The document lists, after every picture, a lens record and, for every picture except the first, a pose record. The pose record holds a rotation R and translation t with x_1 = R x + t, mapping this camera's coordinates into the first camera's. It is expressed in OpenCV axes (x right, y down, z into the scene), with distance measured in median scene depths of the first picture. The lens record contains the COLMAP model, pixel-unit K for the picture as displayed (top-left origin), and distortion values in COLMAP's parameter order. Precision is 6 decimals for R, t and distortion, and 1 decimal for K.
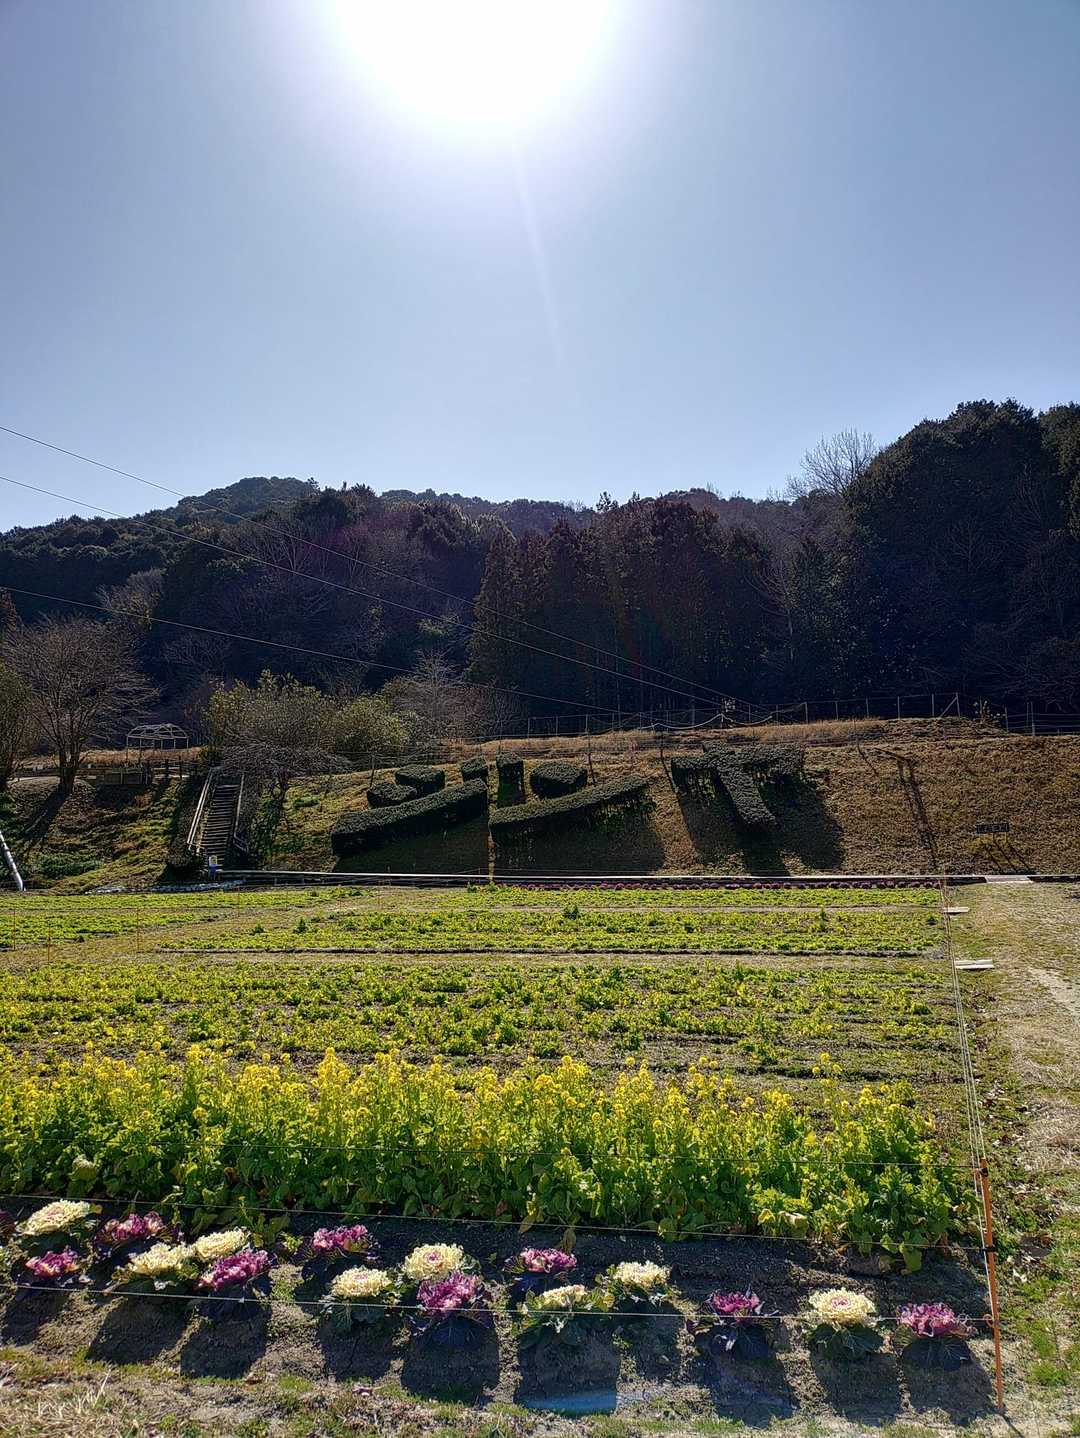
lens RADIAL K [[1015.0, 0, 540.0], [0, 1015.0, 719.0], [0, 0, 1]] dist [-0.000785, -0.000780]
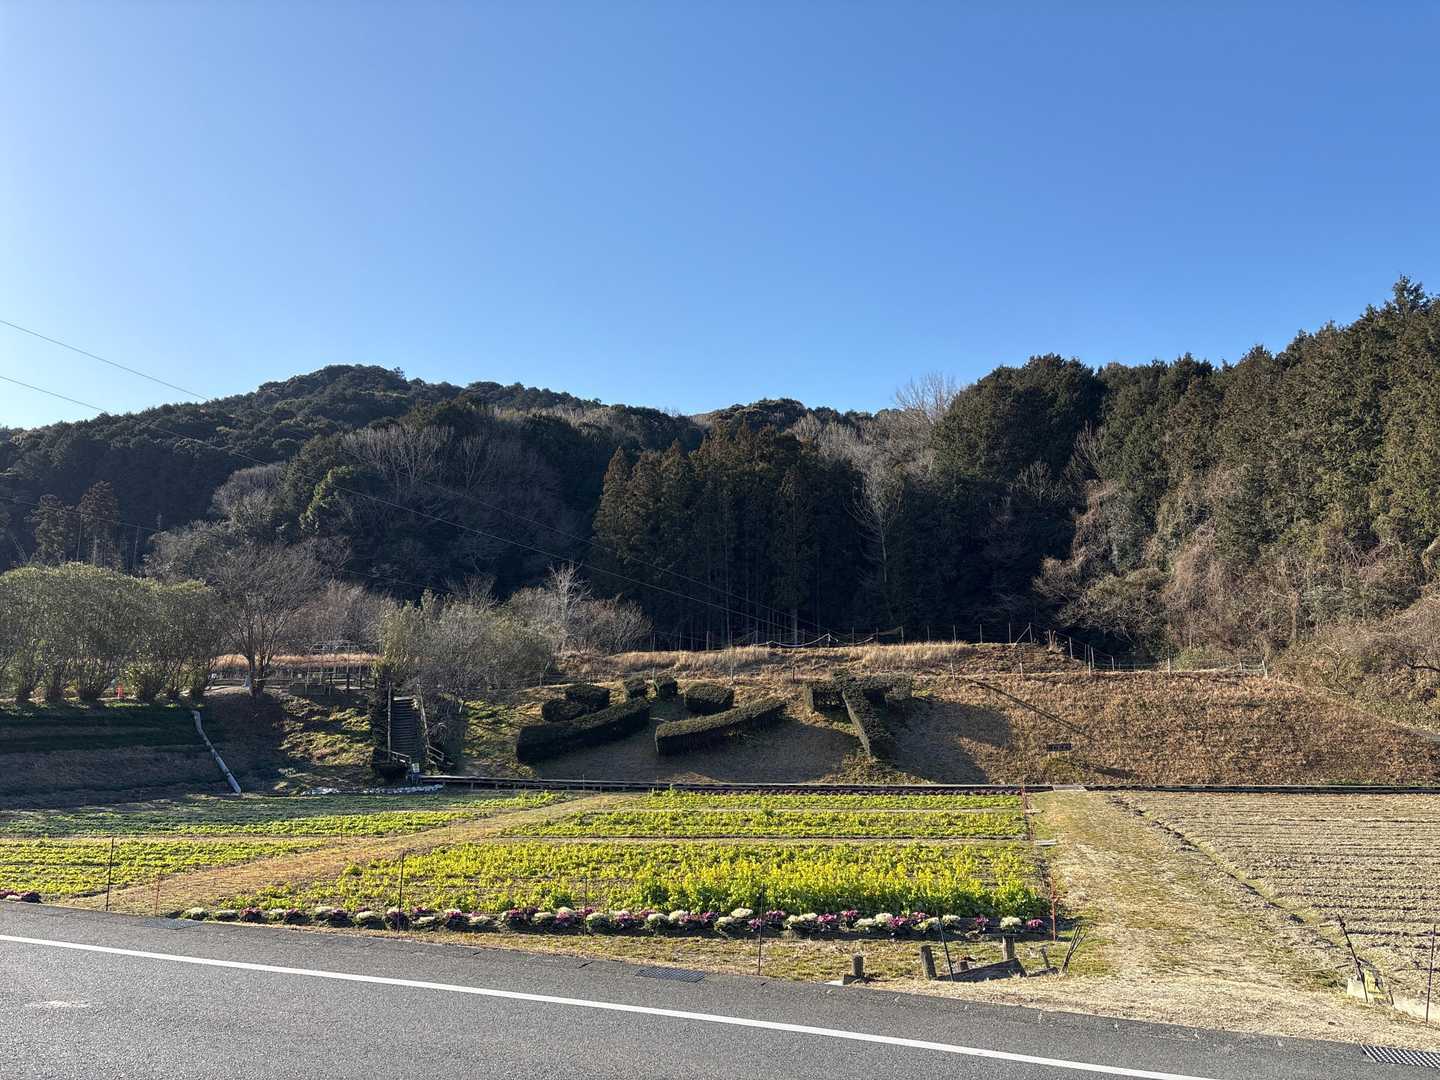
lens RADIAL K [[1028.0, 0, 720.0], [0, 1028.0, 540.0], [0, 0, 1]] dist [0.037522, -0.001231]
pose [[0.994695, 0.027364, 0.099157, -0.062928], [-0.020278, 0.997214, -0.071779, -0.026862], [-0.100845, 0.069388, 0.992480, -0.146333]]
